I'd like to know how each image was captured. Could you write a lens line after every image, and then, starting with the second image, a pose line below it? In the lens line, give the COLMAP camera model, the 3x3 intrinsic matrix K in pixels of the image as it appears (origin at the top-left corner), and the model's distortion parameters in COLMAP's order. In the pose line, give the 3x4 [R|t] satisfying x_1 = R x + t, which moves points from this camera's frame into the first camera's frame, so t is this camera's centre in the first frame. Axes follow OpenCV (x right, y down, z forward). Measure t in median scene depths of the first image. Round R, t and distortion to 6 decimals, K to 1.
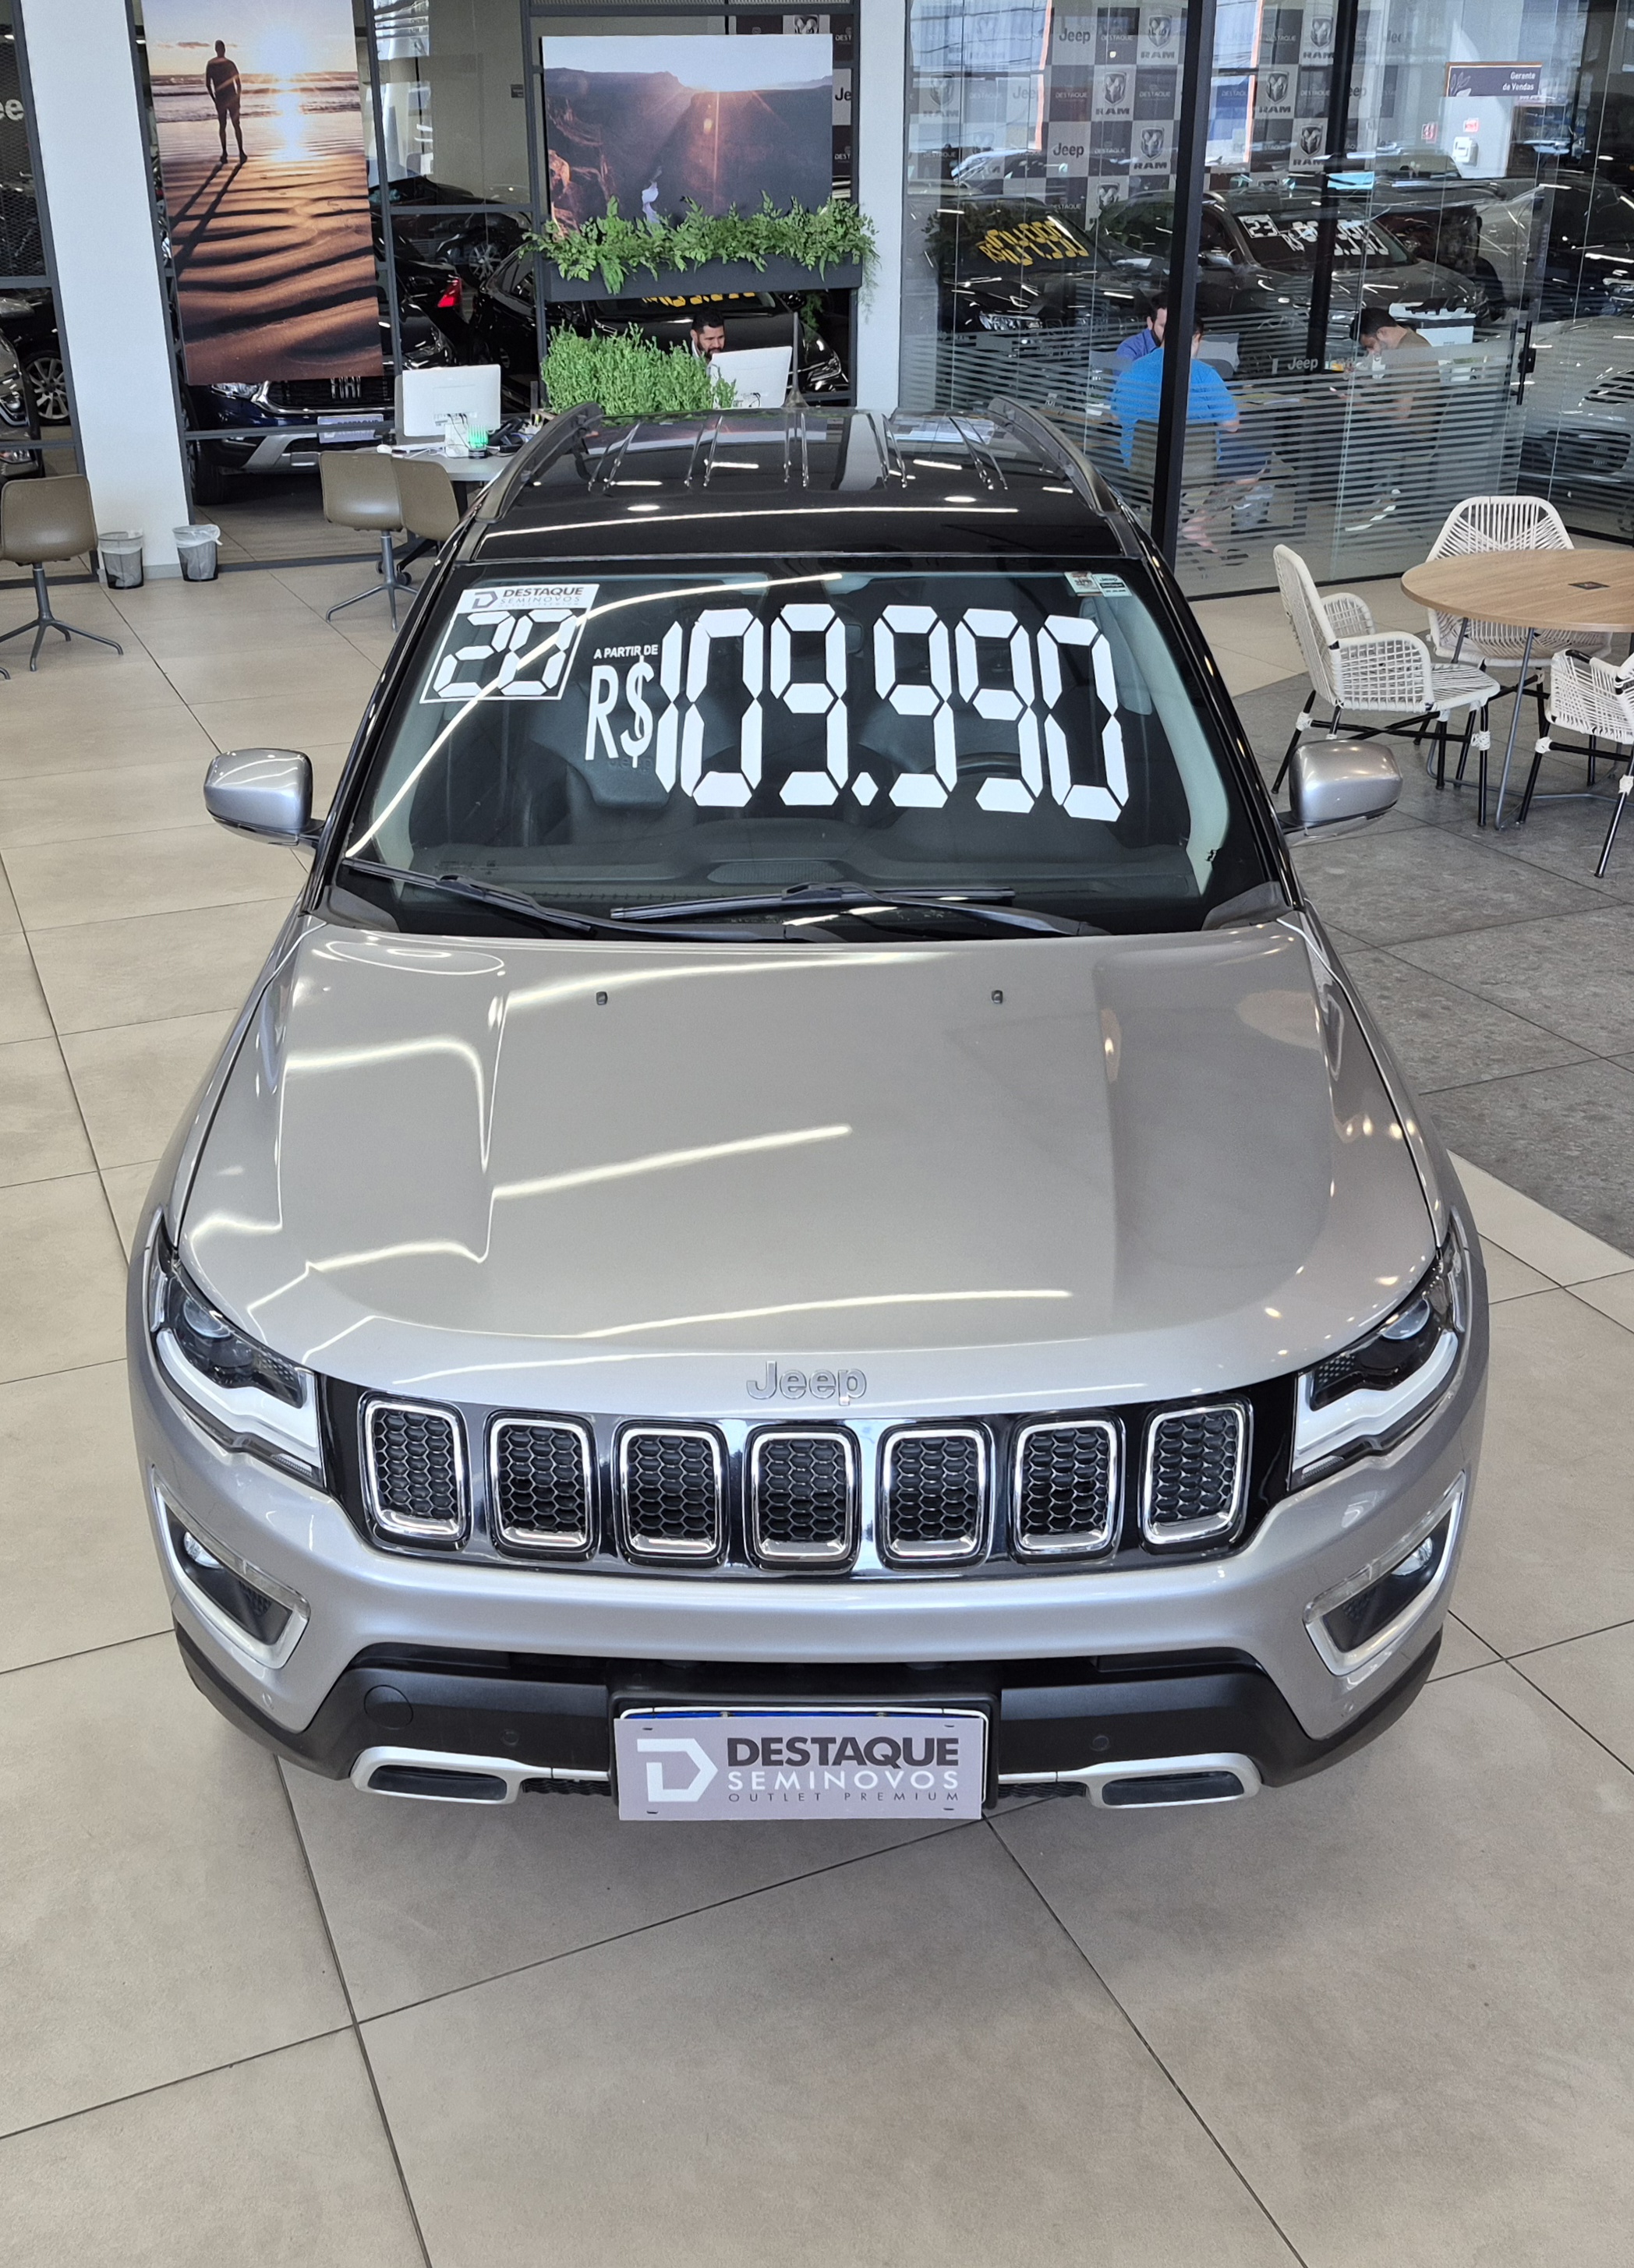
lens RADIAL K [[2253.1, 0, 755.5], [0, 2253.1, 1082.4], [0, 0, 1]] dist [0.133832, -0.190900]
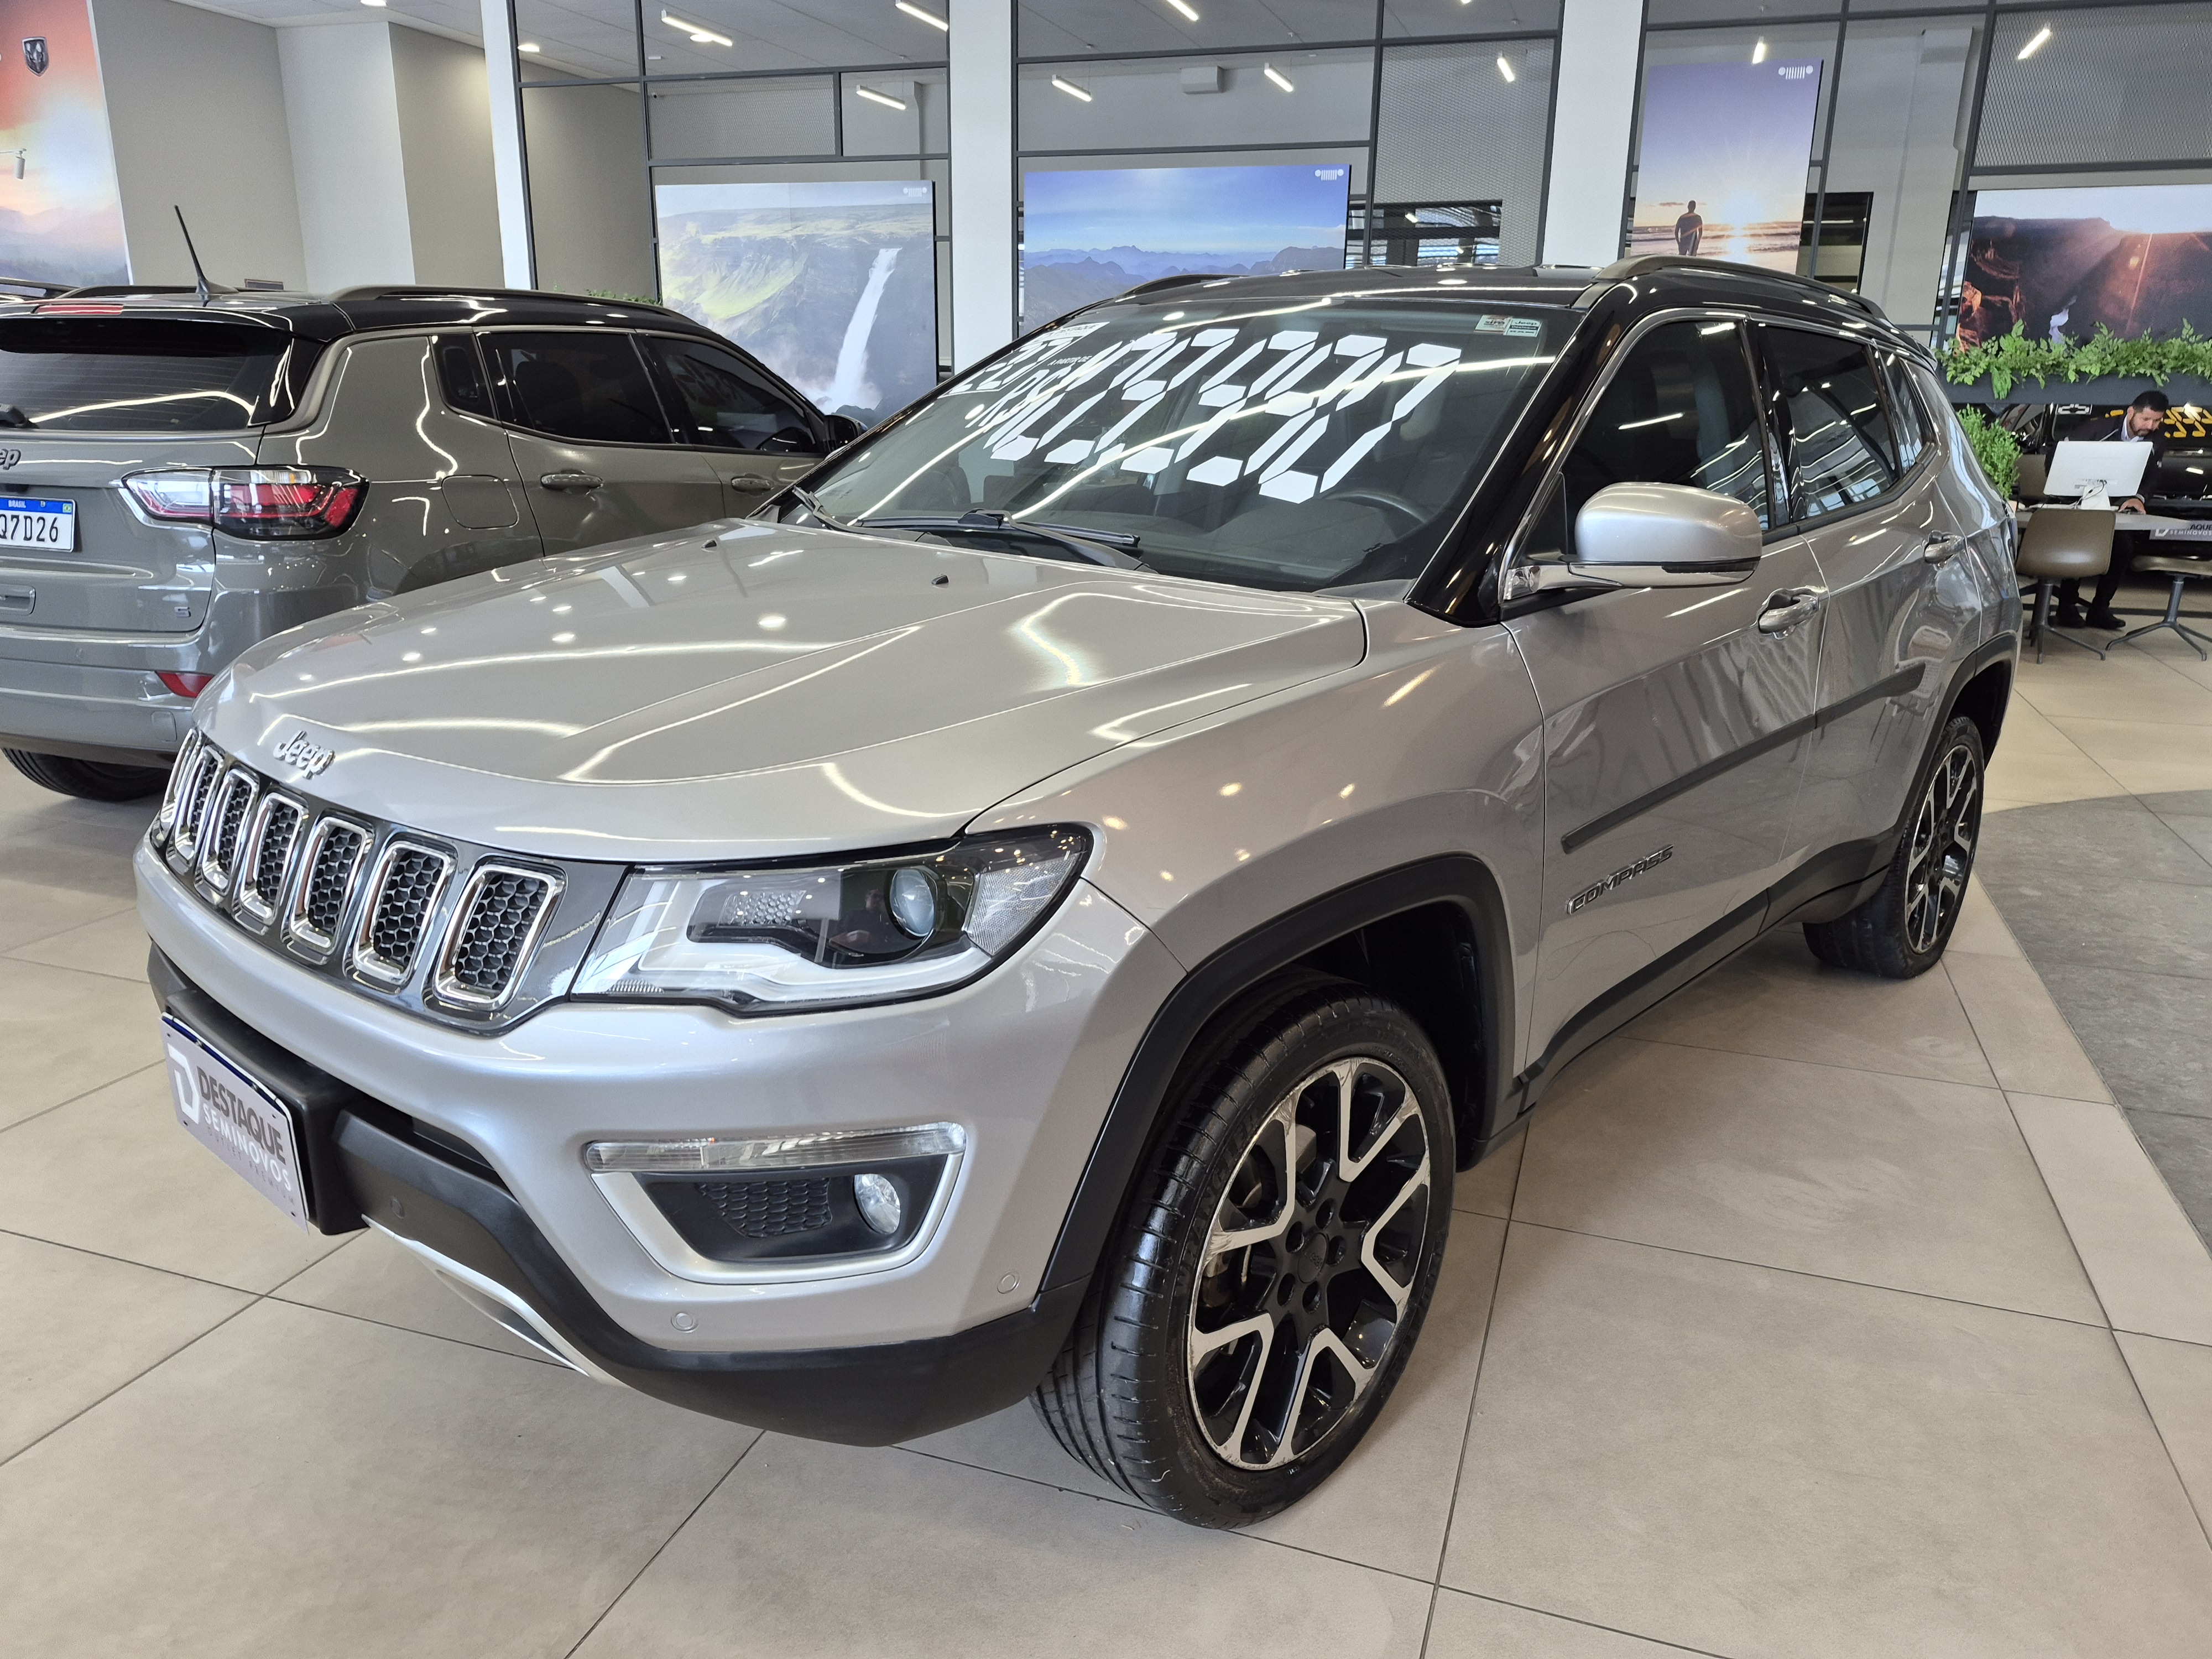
lens RADIAL K [[1602.2, 0, 1106.0], [0, 1602.2, 829.5], [0, 0, 1]] dist [0.077169, -0.079521]
pose [[0.752350, 0.201504, -0.627188, 0.611700], [-0.282719, 0.958698, -0.031127, 0.067043], [0.595012, 0.200736, 0.778245, 0.506220]]
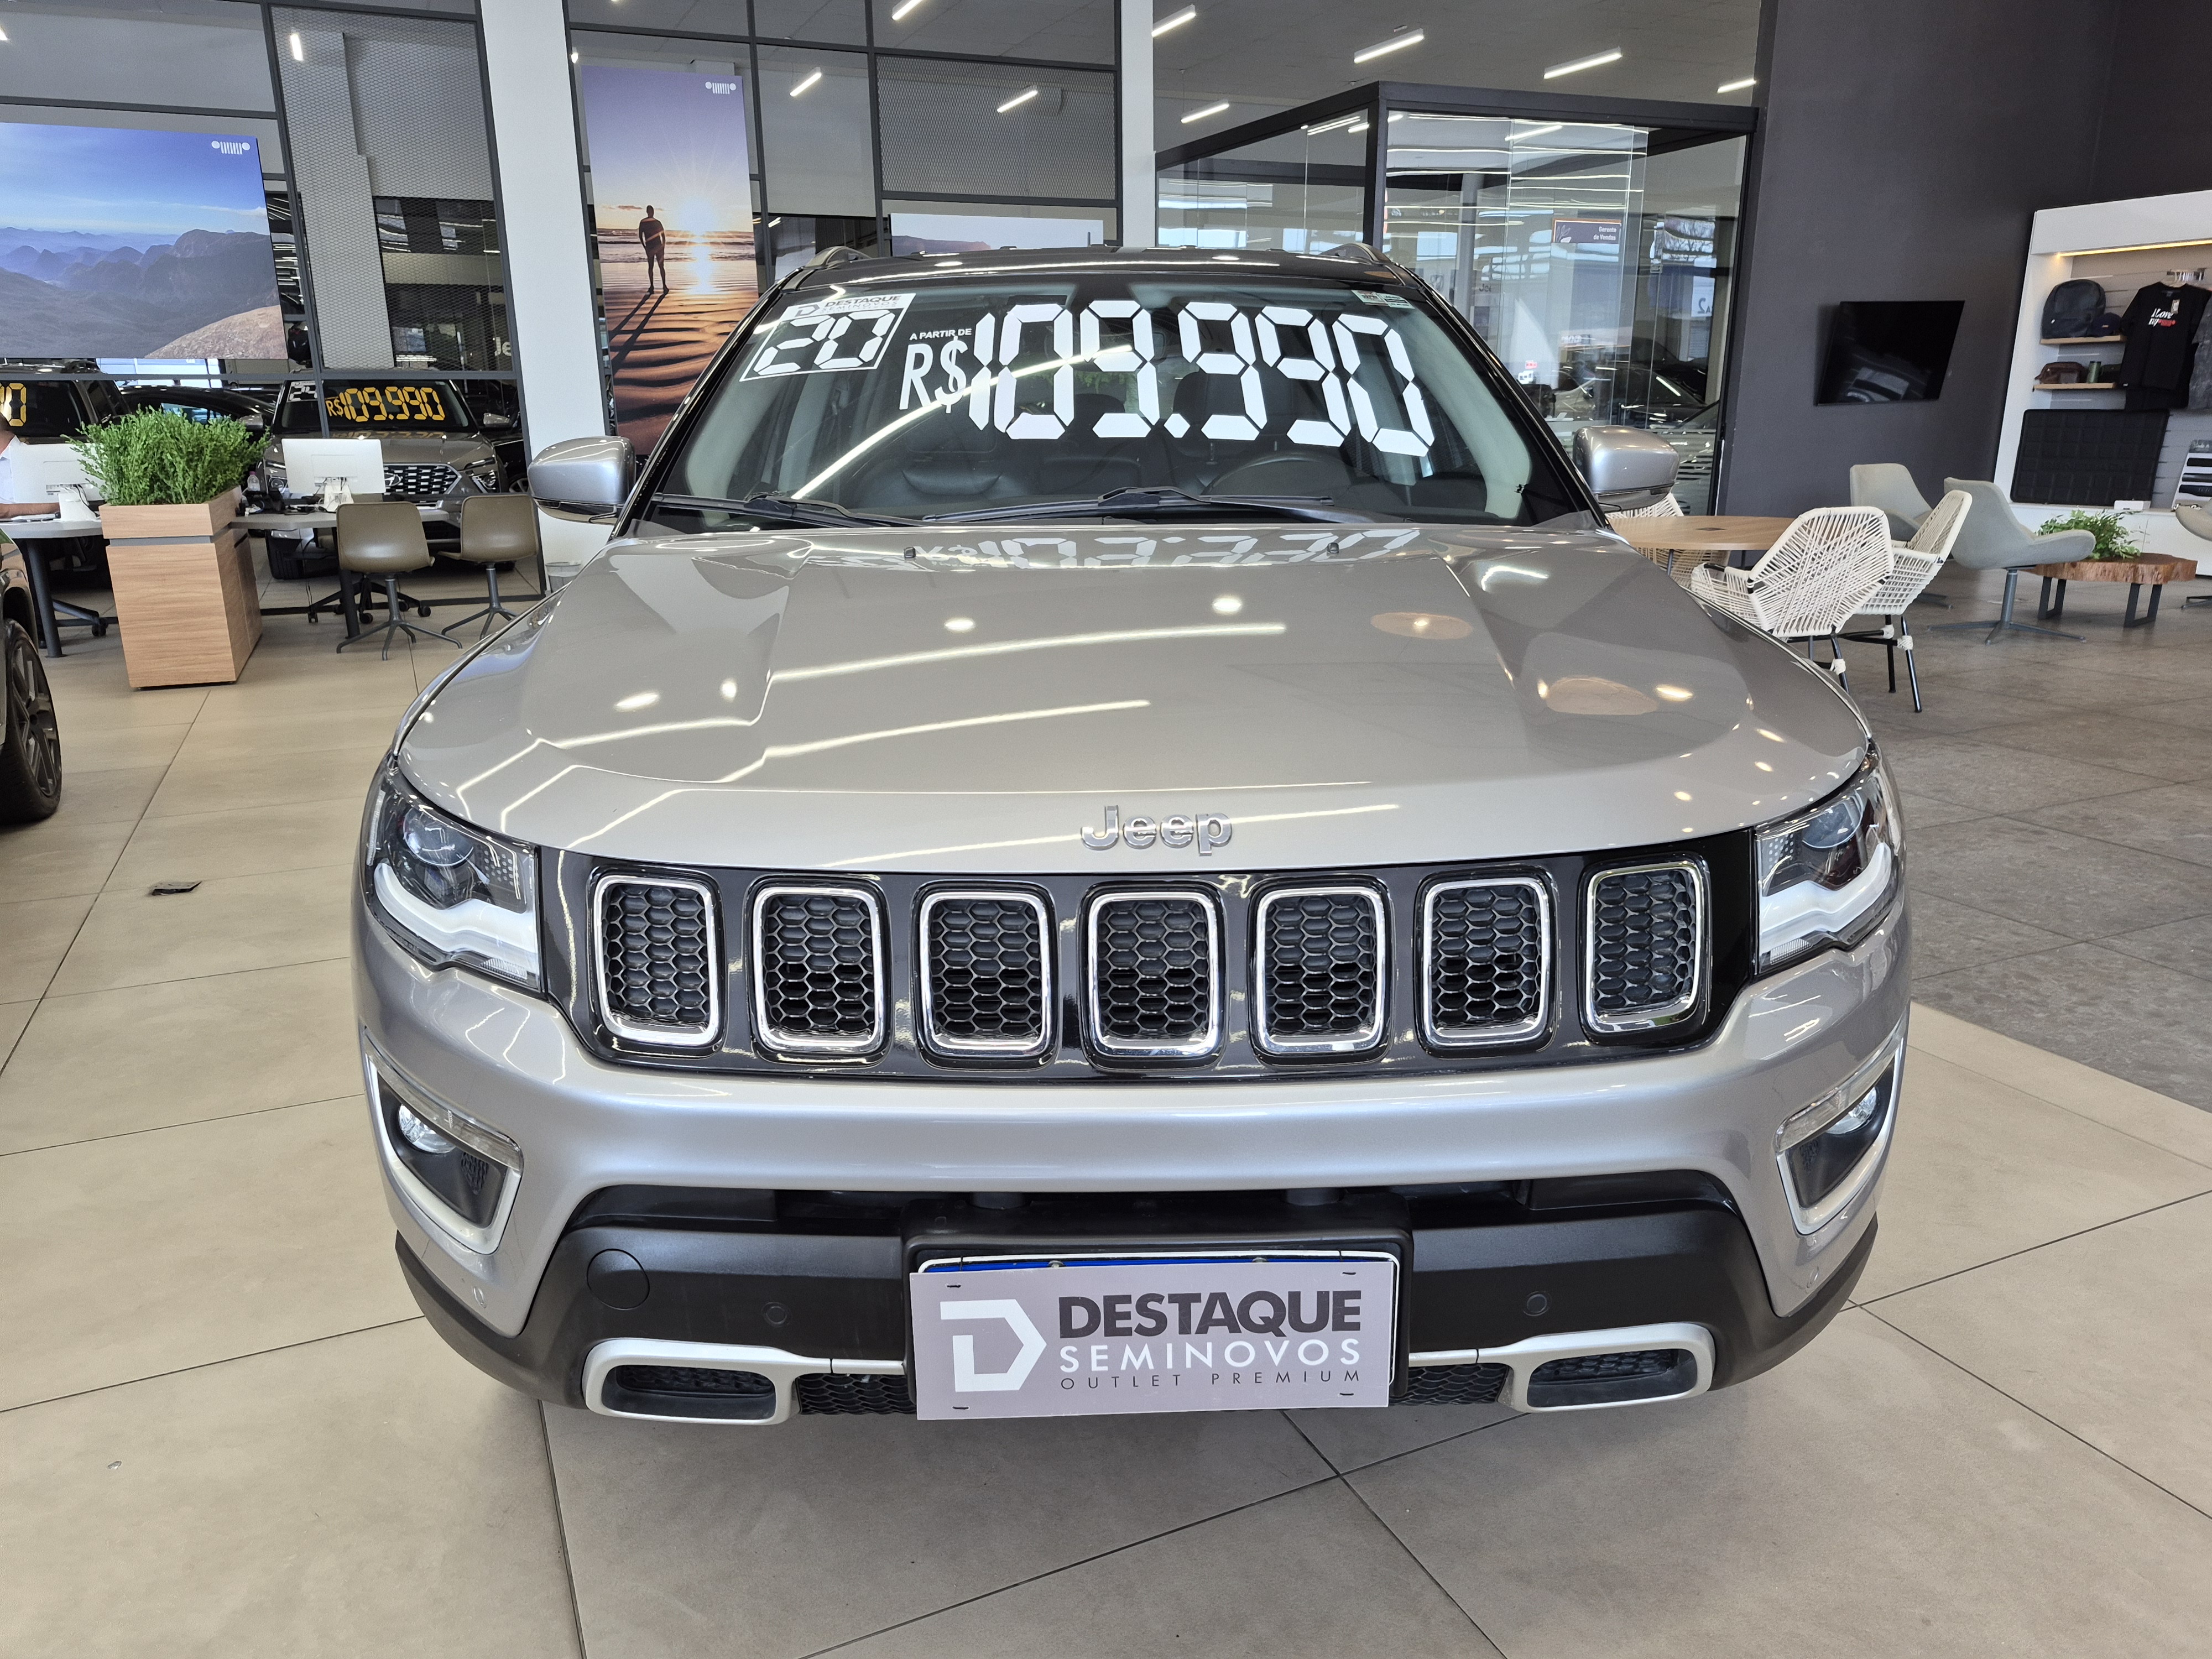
lens RADIAL K [[1602.2, 0, 1106.0], [0, 1602.2, 829.5], [0, 0, 1]] dist [0.077169, -0.079521]
pose [[0.999274, -0.006507, 0.037545, -0.012694], [0.011755, 0.989896, -0.141308, 0.167256], [-0.036246, 0.141646, 0.989253, 0.353881]]
